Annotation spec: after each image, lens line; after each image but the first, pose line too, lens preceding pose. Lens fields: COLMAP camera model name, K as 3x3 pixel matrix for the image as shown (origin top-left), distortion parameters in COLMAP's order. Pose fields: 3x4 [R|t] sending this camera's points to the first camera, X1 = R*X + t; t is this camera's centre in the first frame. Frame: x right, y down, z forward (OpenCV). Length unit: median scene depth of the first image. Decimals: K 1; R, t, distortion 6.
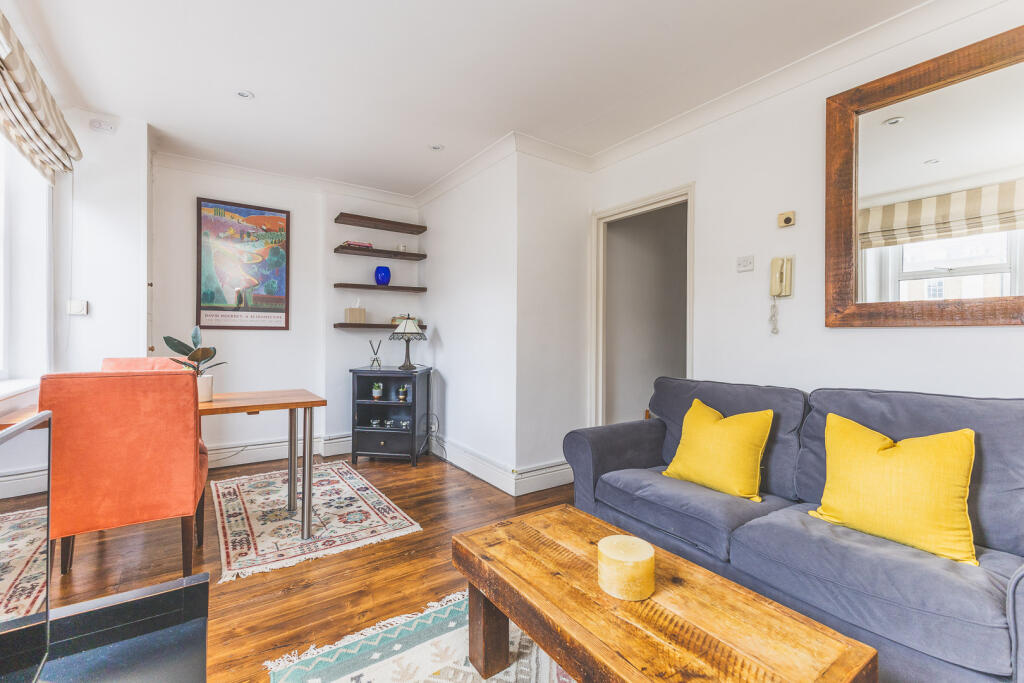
lens RADIAL K [[438.4, 0, 509.7], [0, 438.4, 336.8], [0, 0, 1]] dist [0.010111, 0.000041]
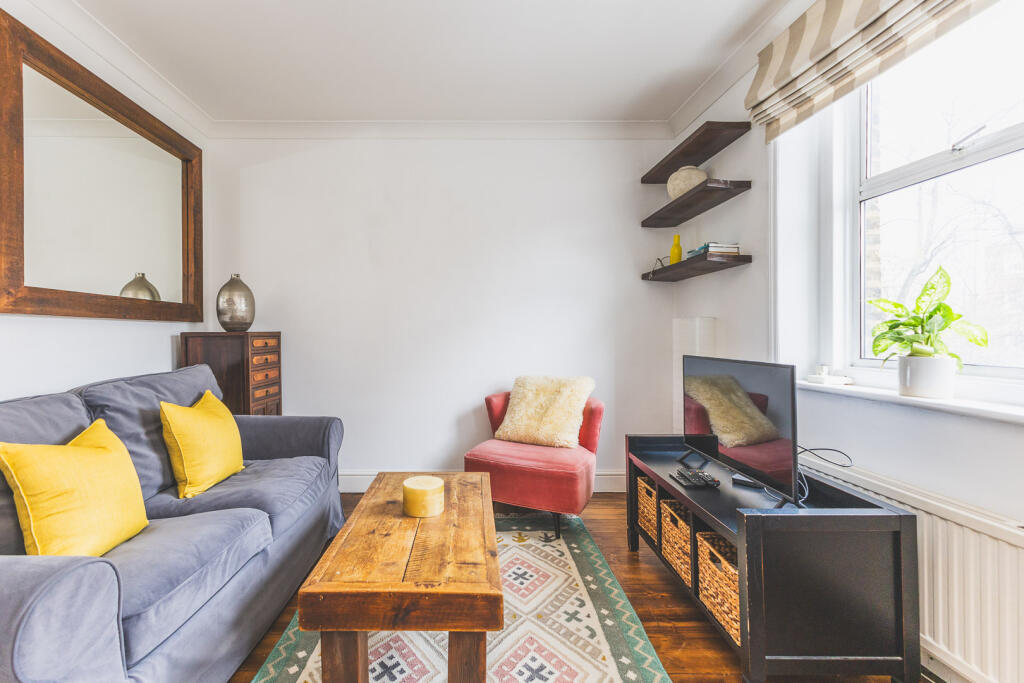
lens RADIAL K [[460.6, 0, 465.3], [0, 460.6, 332.9], [0, 0, 1]] dist [0.009476, -0.000156]
pose [[-0.814230, 0.002380, 0.580537, -0.245457], [0.004396, 0.999988, 0.002066, 0.008808], [-0.580525, 0.004234, -0.814231, 0.779817]]
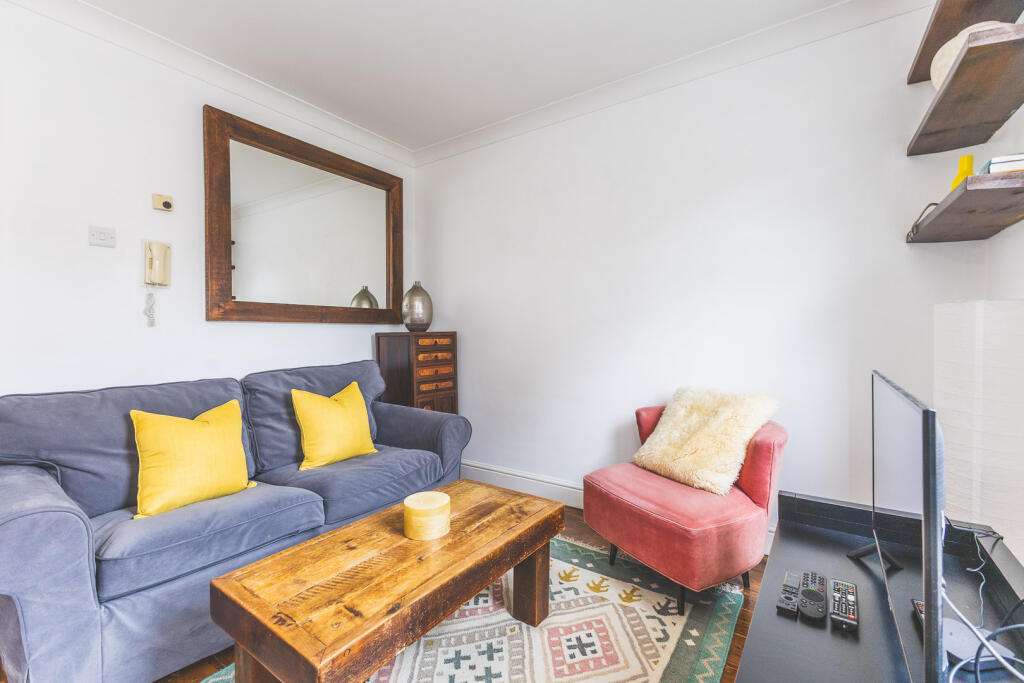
lens RADIAL K [[438.4, 0, 509.7], [0, 438.4, 336.8], [0, 0, 1]] dist [0.010111, 0.000041]
pose [[-0.334891, -0.005395, 0.942241, -0.352746], [0.010830, 0.999896, 0.009575, 0.010156], [-0.942195, 0.013411, -0.334798, 0.445323]]
